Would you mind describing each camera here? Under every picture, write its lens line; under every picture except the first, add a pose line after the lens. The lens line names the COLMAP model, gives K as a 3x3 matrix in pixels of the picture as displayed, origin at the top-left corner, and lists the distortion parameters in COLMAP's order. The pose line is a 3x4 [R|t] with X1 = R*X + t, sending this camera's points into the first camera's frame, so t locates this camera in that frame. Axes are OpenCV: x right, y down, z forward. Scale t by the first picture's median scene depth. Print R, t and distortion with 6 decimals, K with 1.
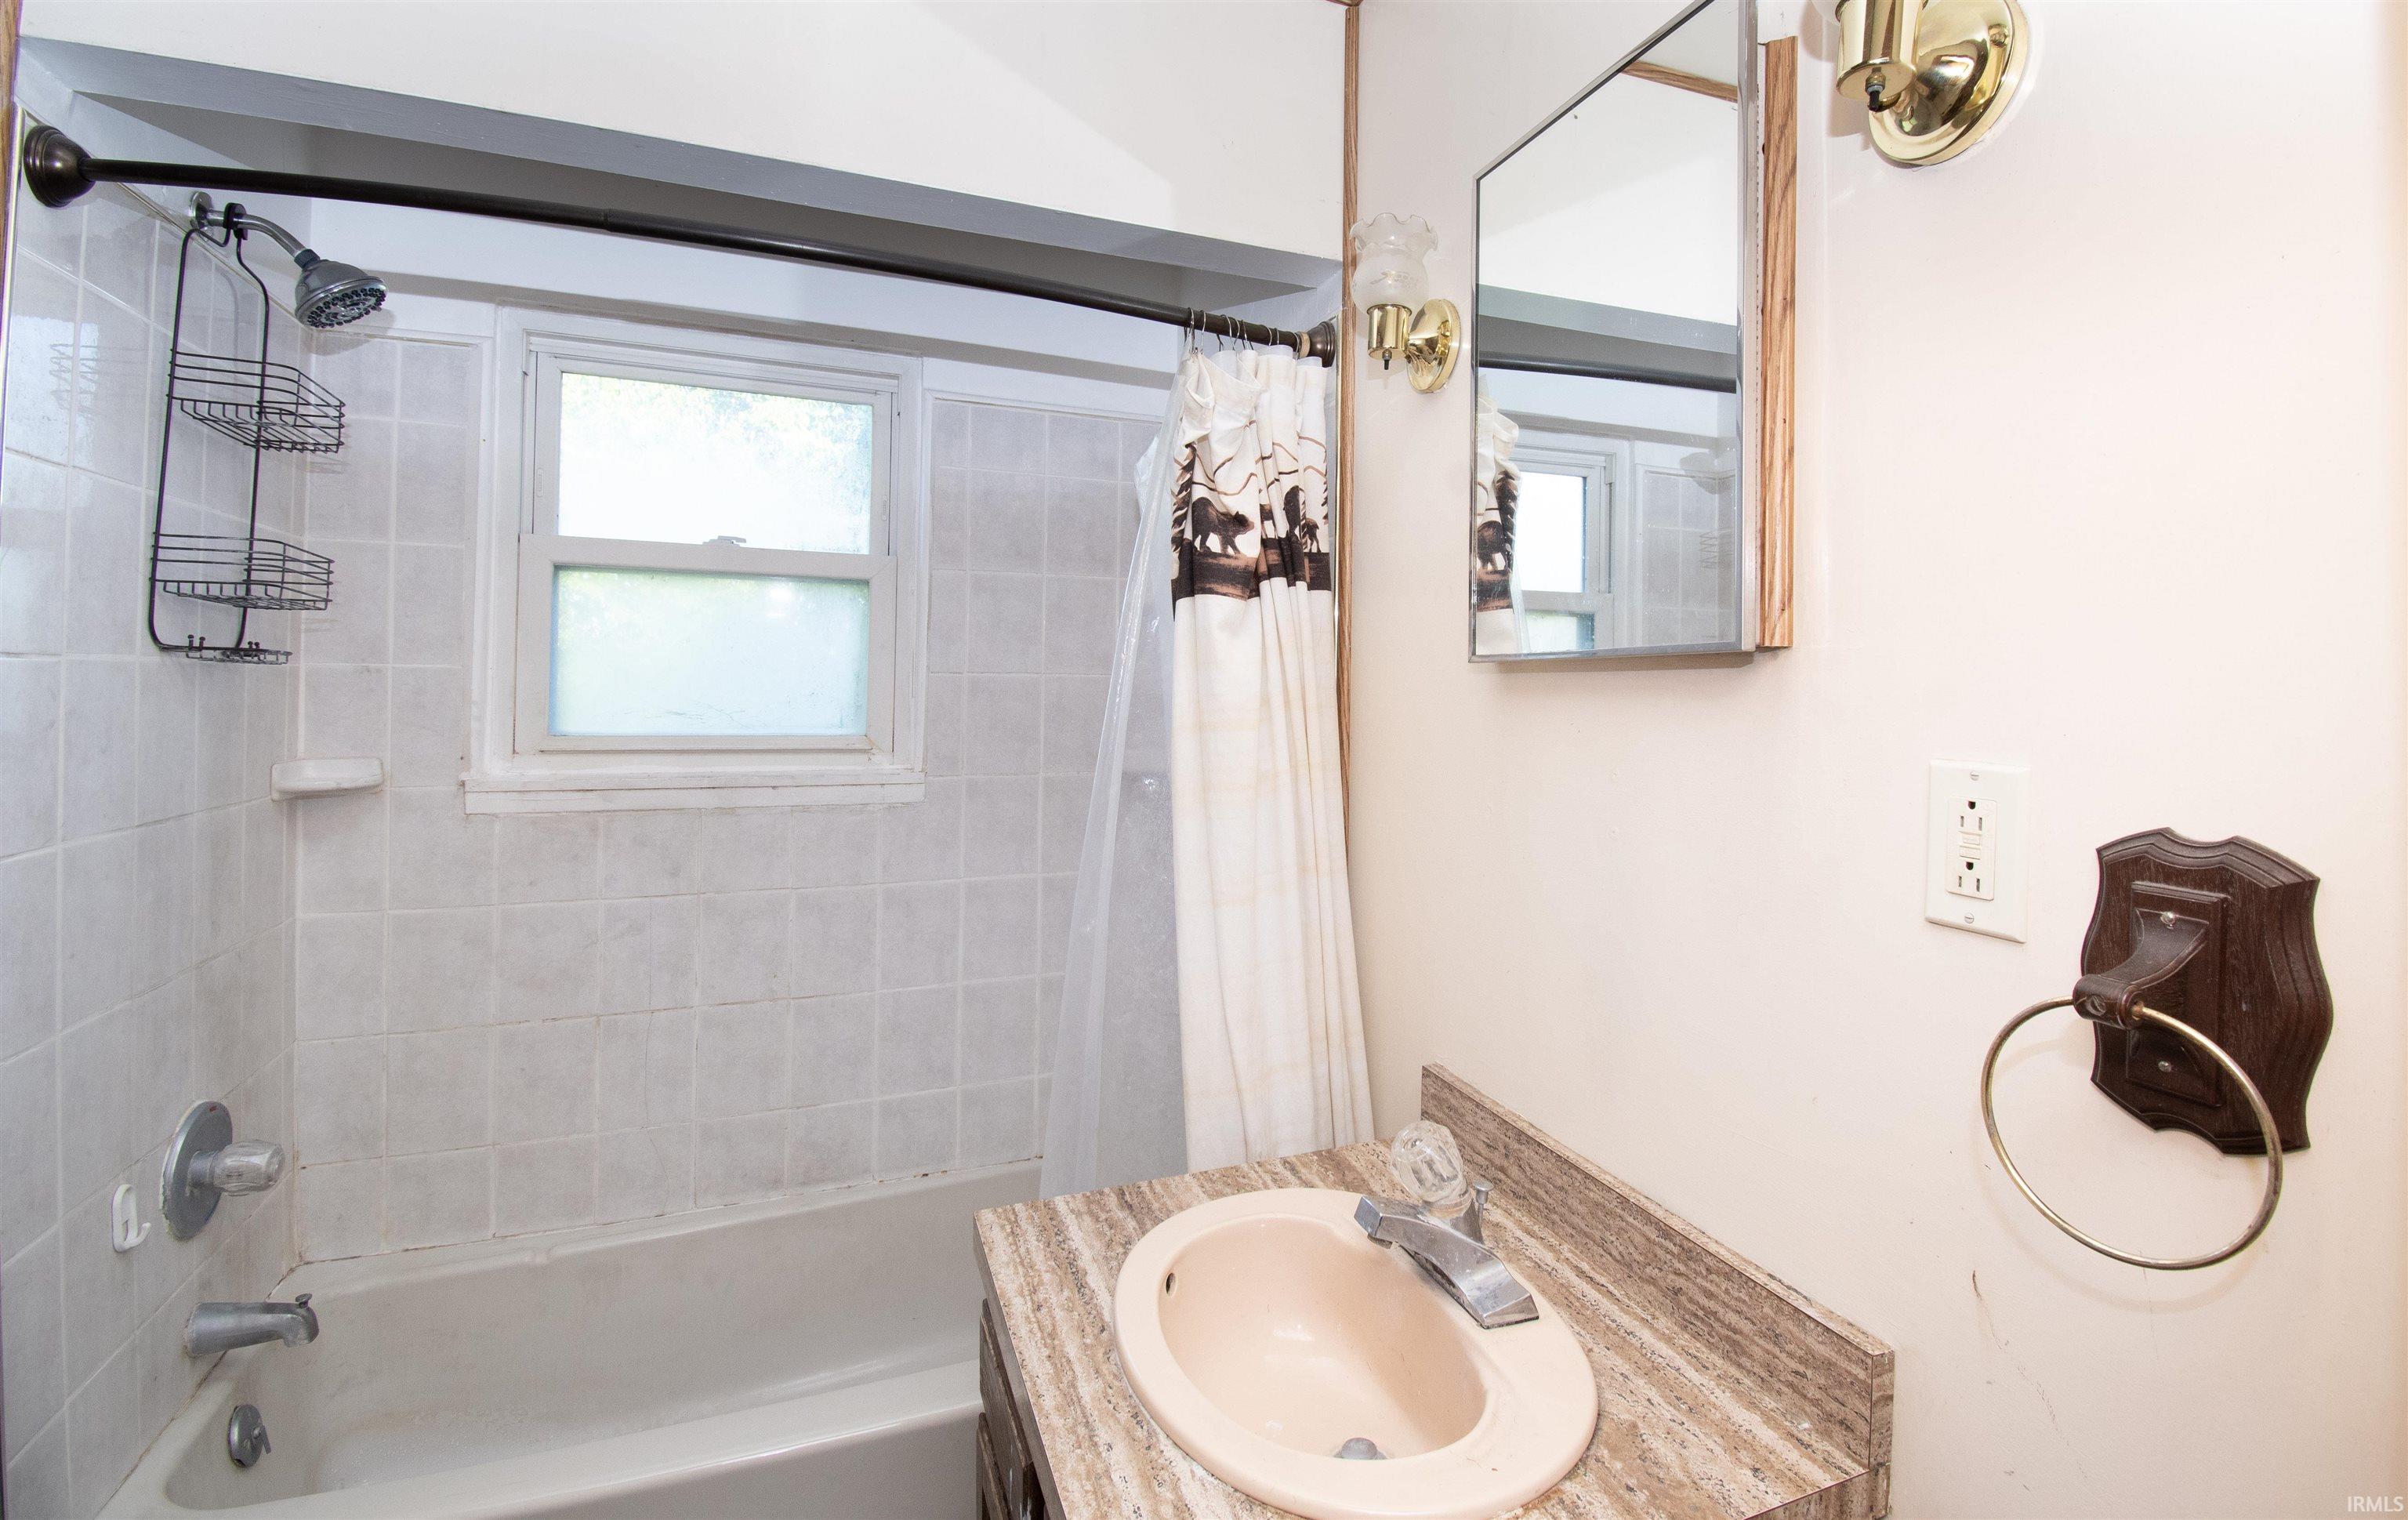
lens RADIAL K [[1188.1, 0, 1203.2], [0, 1188.1, 657.7], [0, 0, 1]] dist [0.001306, -0.023758]
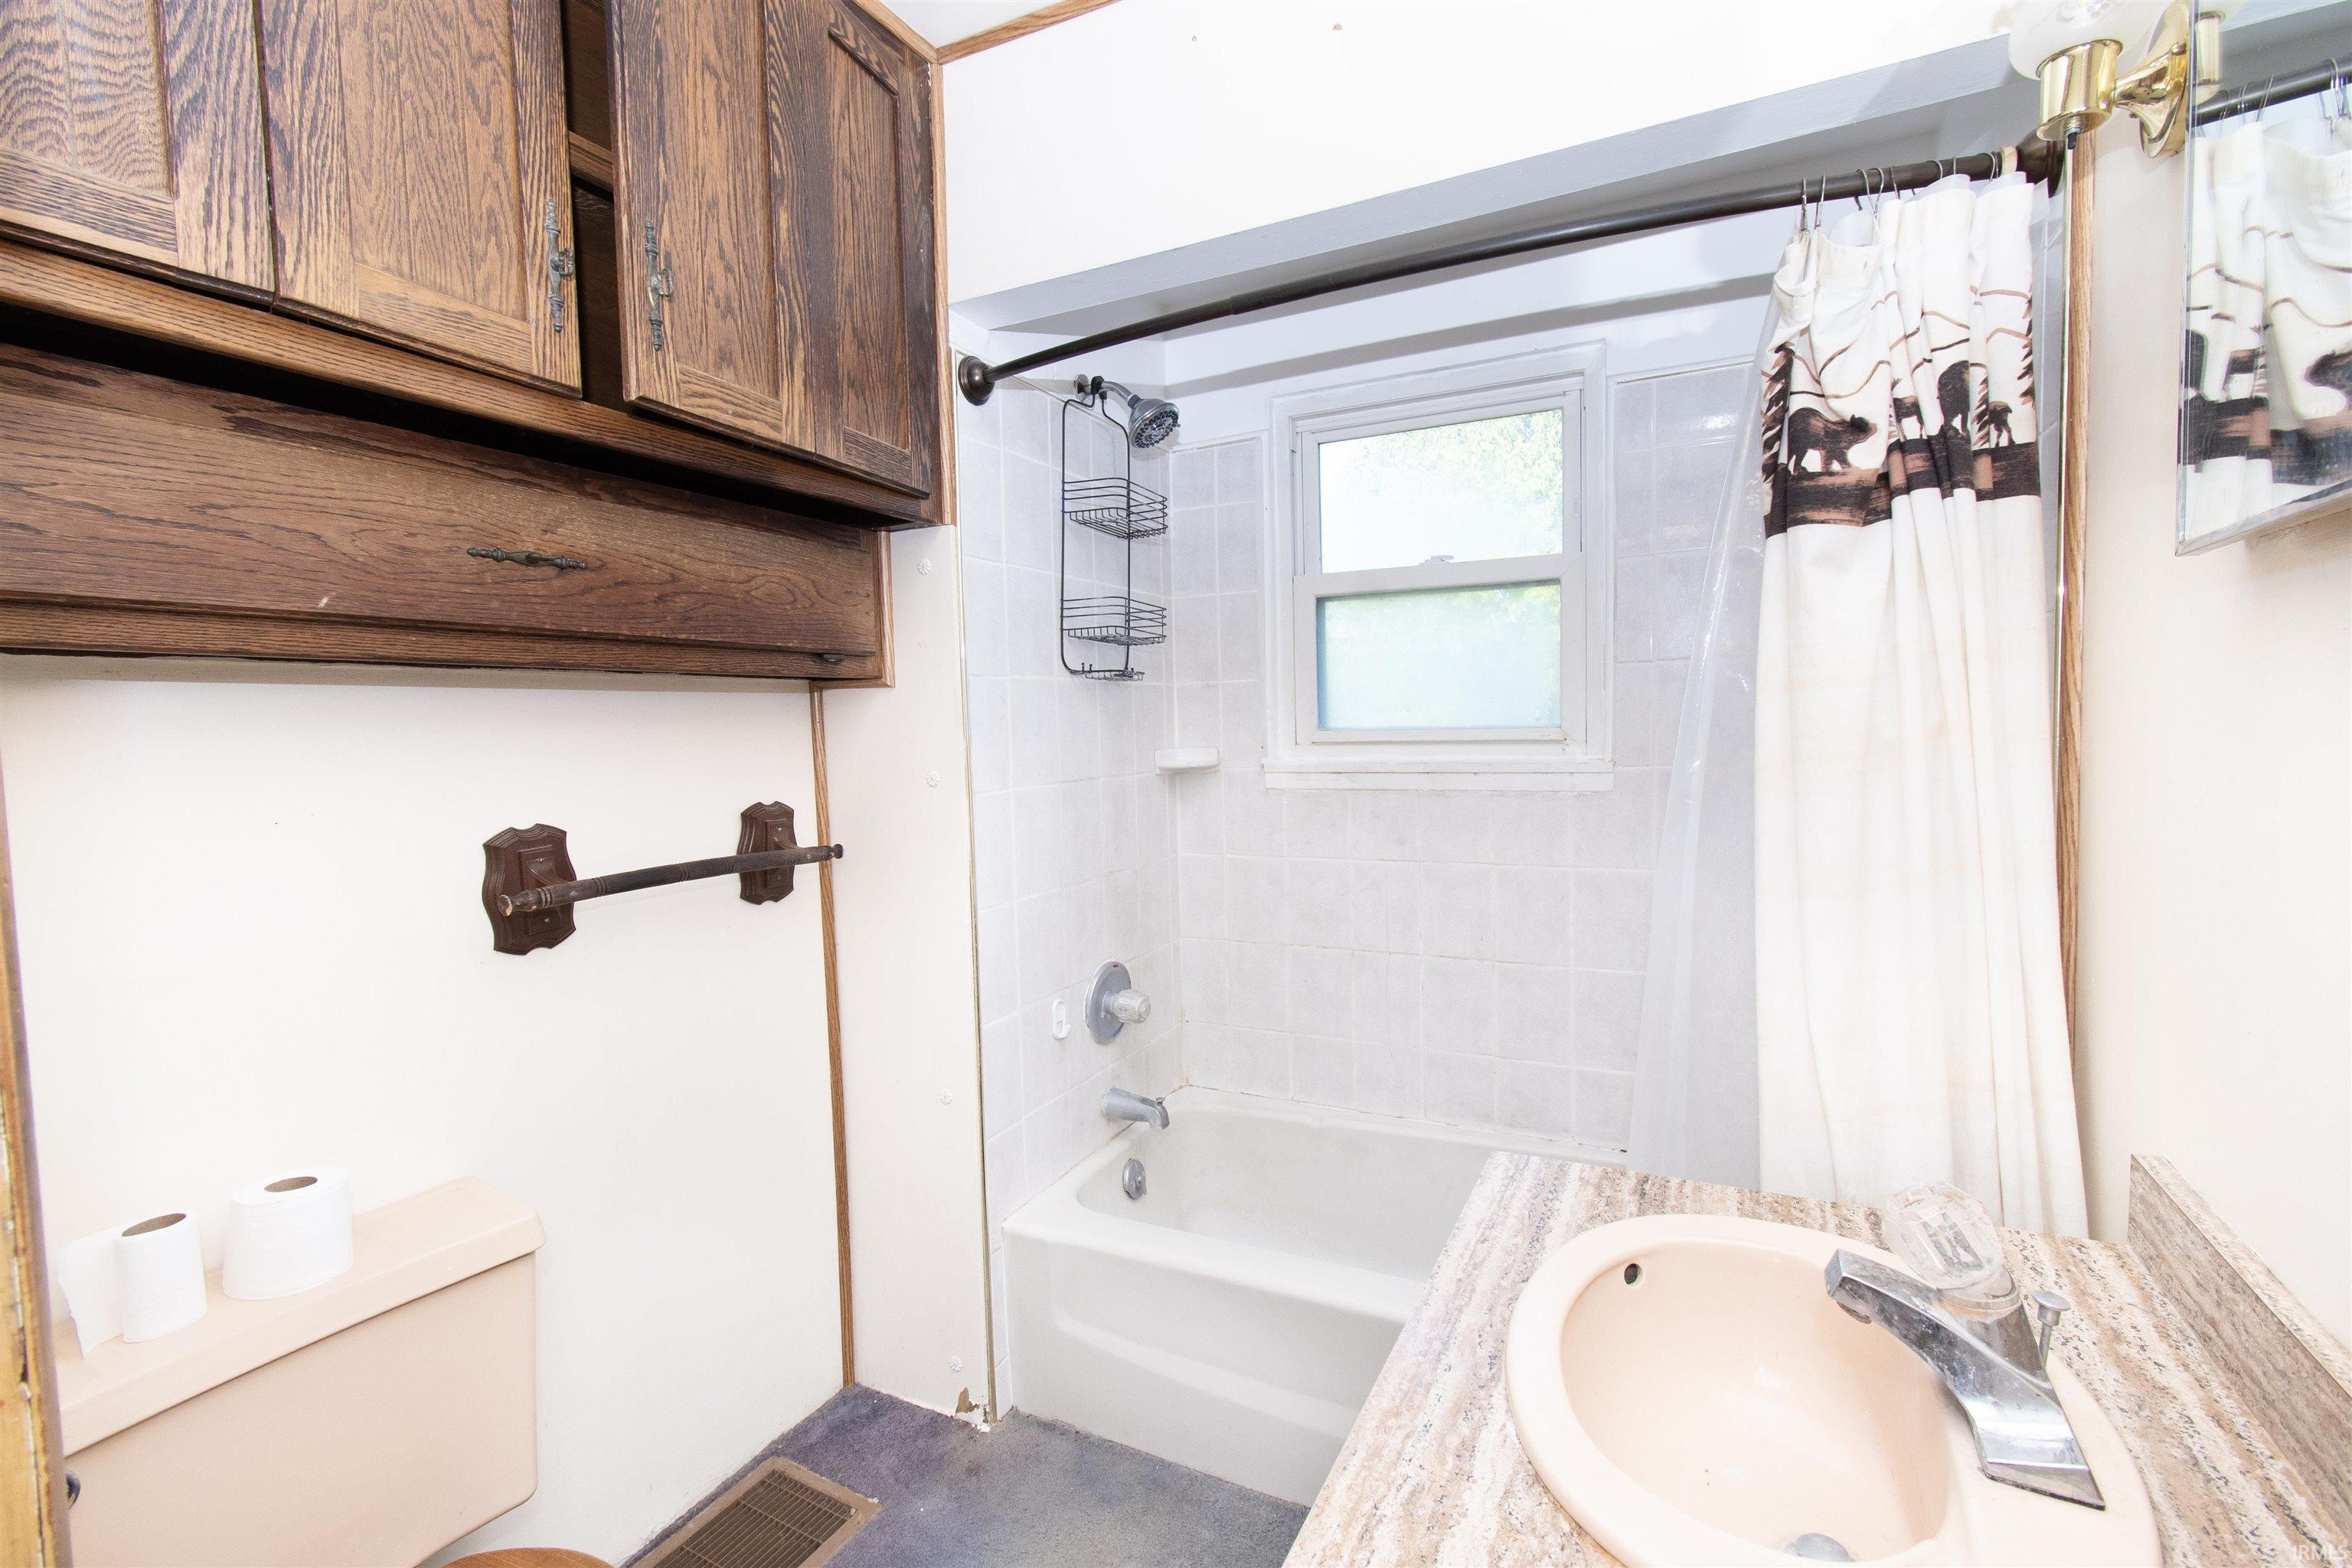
lens RADIAL K [[1060.9, 0, 1165.7], [0, 1060.9, 793.7], [0, 0, 1]] dist [0.002155, -0.006463]
pose [[0.621117, 0.021951, -0.783410, 0.305924], [0.040258, 0.997394, 0.059865, 0.069935], [0.782683, -0.068722, 0.618615, 0.179027]]
